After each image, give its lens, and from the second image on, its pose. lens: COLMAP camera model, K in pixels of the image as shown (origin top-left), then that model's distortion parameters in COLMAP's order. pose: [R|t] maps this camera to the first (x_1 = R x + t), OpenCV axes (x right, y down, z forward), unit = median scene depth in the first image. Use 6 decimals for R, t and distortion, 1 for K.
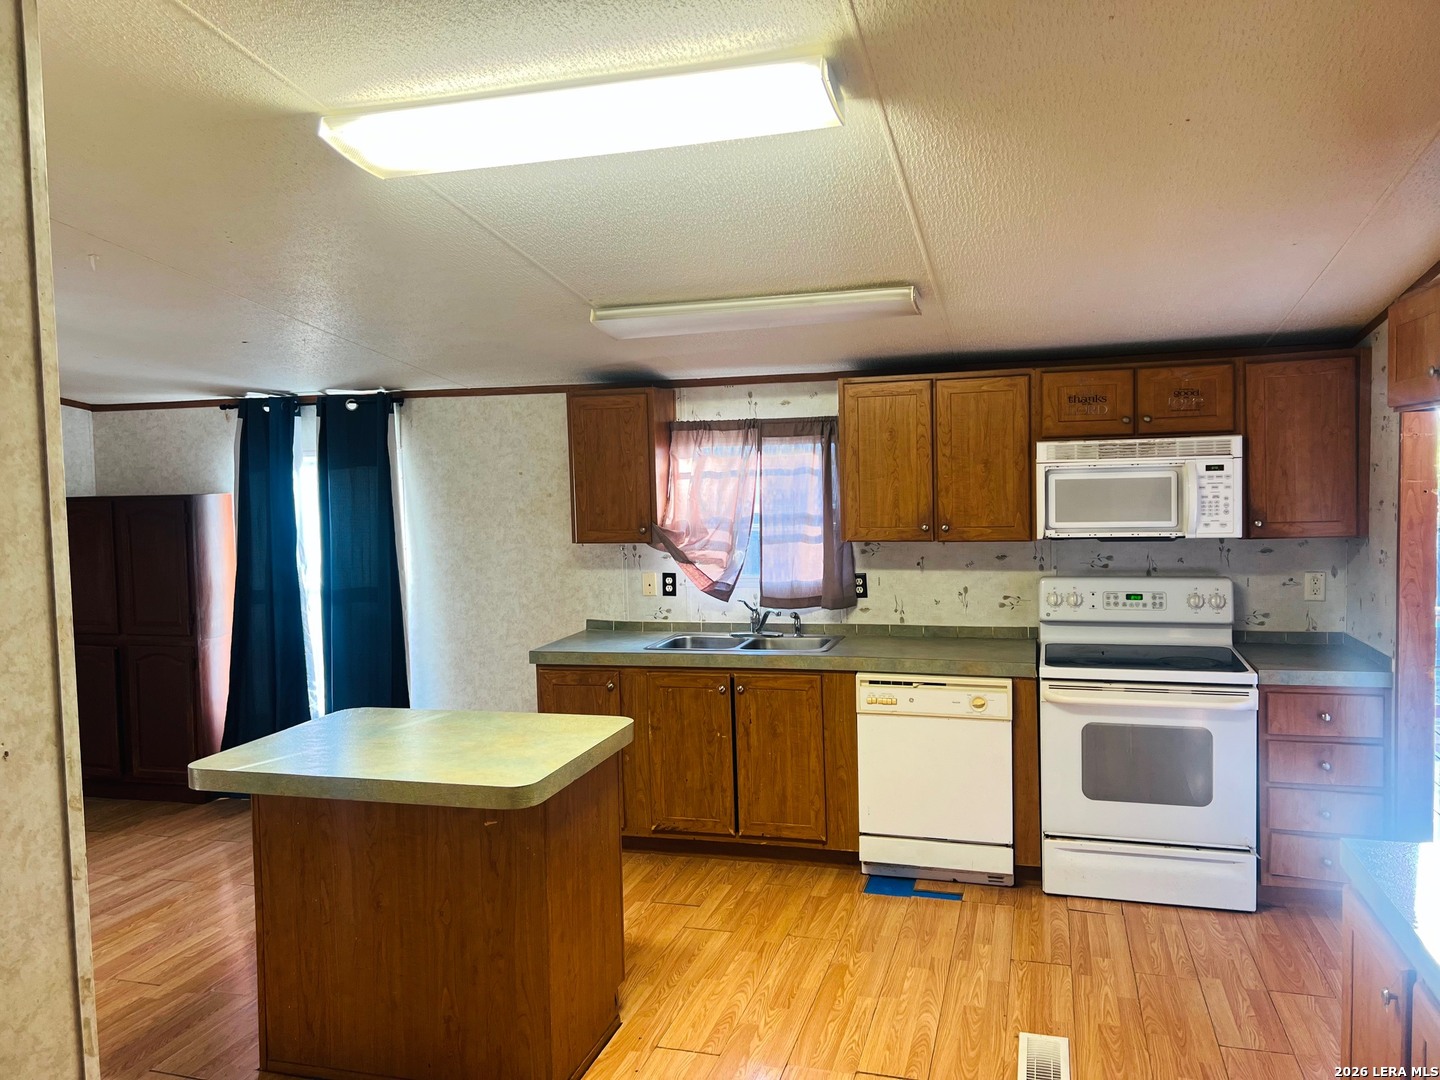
lens RADIAL K [[1078.5, 0, 725.5], [0, 1078.5, 525.7], [0, 0, 1]] dist [0.066785, -0.062984]
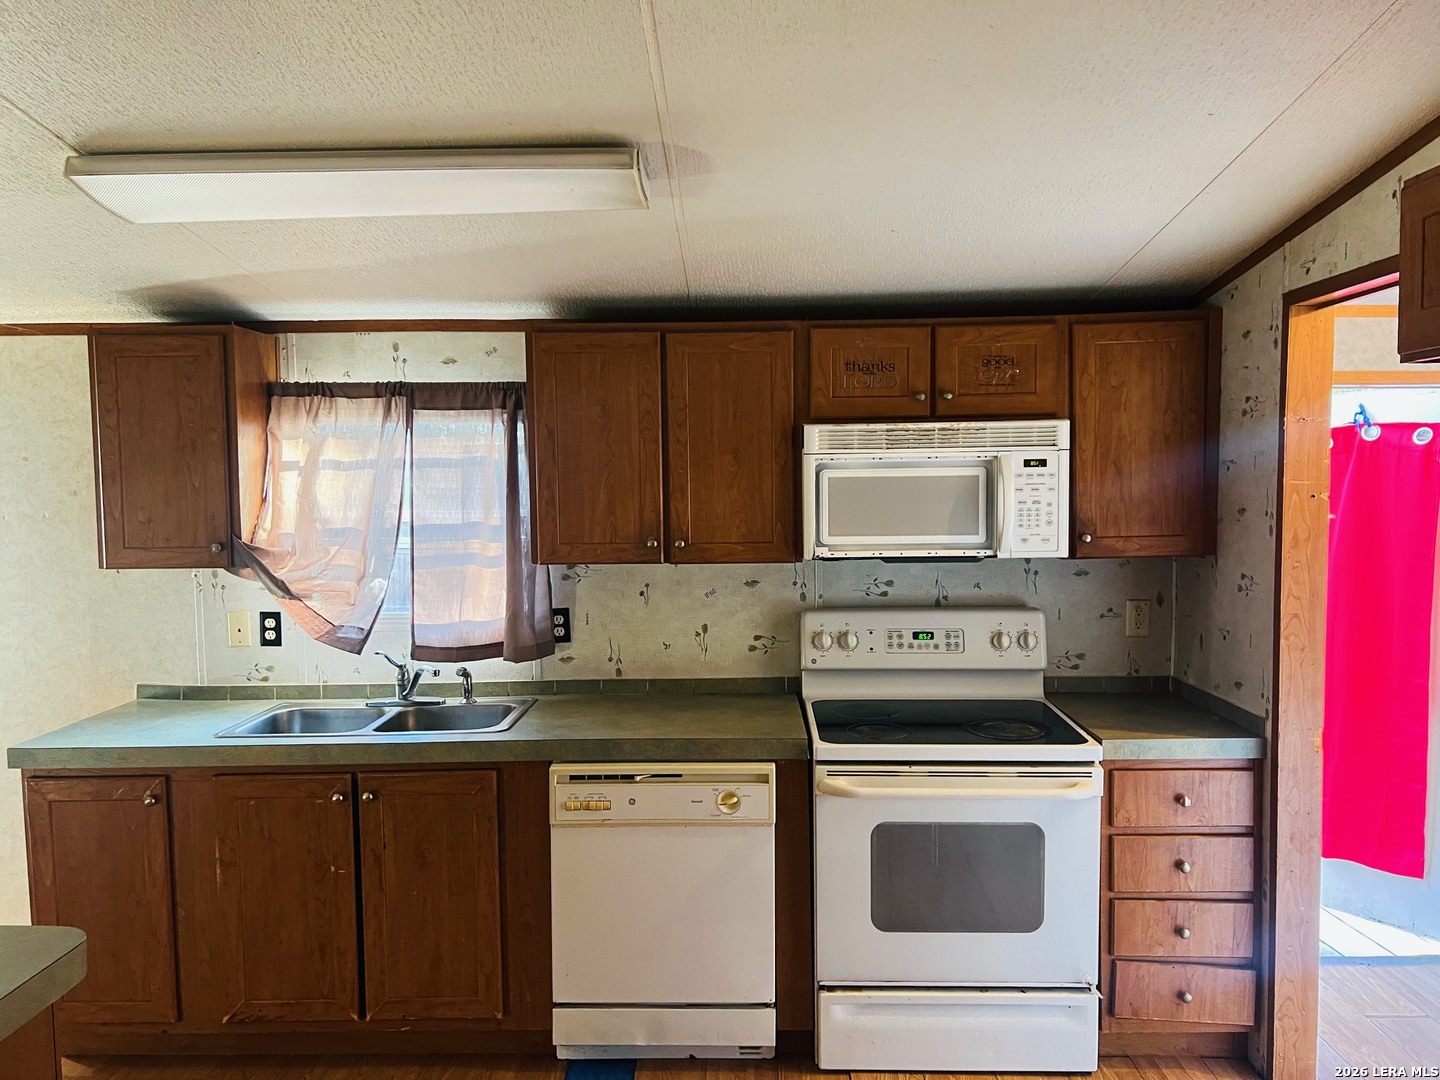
lens RADIAL K [[1078.5, 0, 727.2], [0, 1078.5, 540.8], [0, 0, 1]] dist [0.066785, -0.062984]
pose [[0.965421, -0.000964, 0.260694, 0.051468], [-0.000194, 0.999990, 0.004415, -0.003396], [-0.260696, -0.004312, 0.965411, 0.323183]]
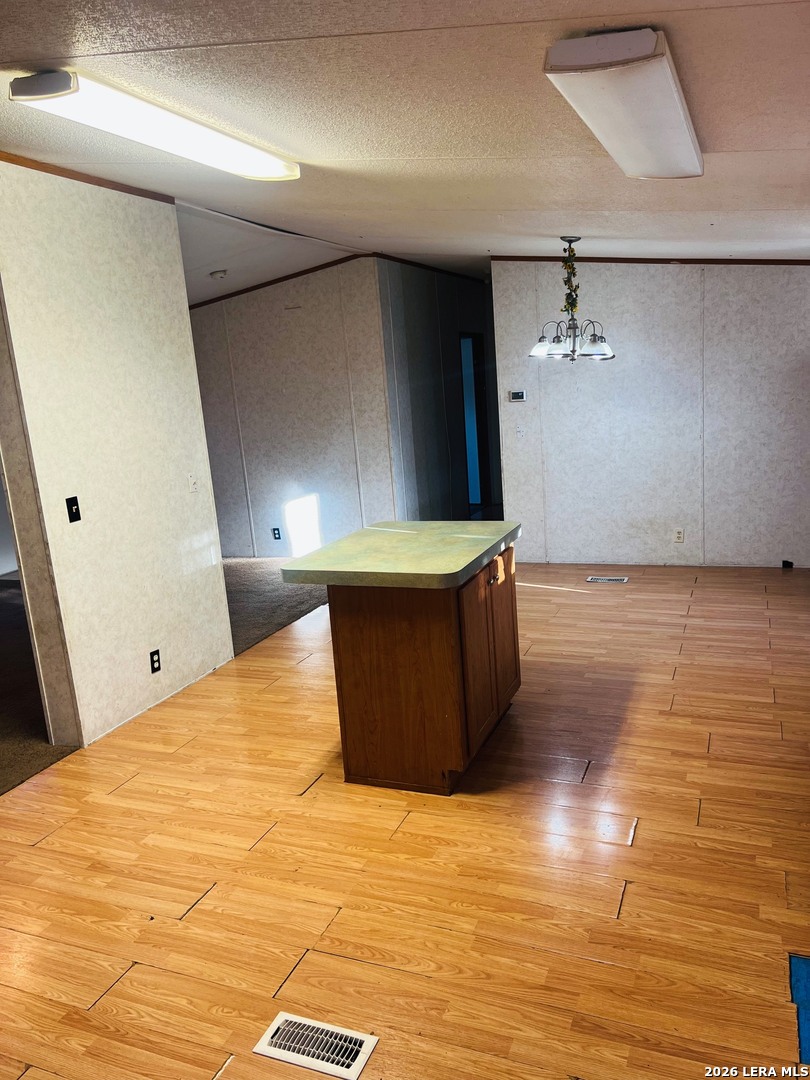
lens RADIAL K [[808.9, 0, 408.7], [0, 808.9, 540.1], [0, 0, 1]] dist [0.066785, -0.062984]
pose [[-0.098256, 0.225019, -0.969388, 0.541025], [0.028788, 0.974336, 0.223249, -0.036881], [0.994745, -0.005971, -0.102213, 0.739579]]
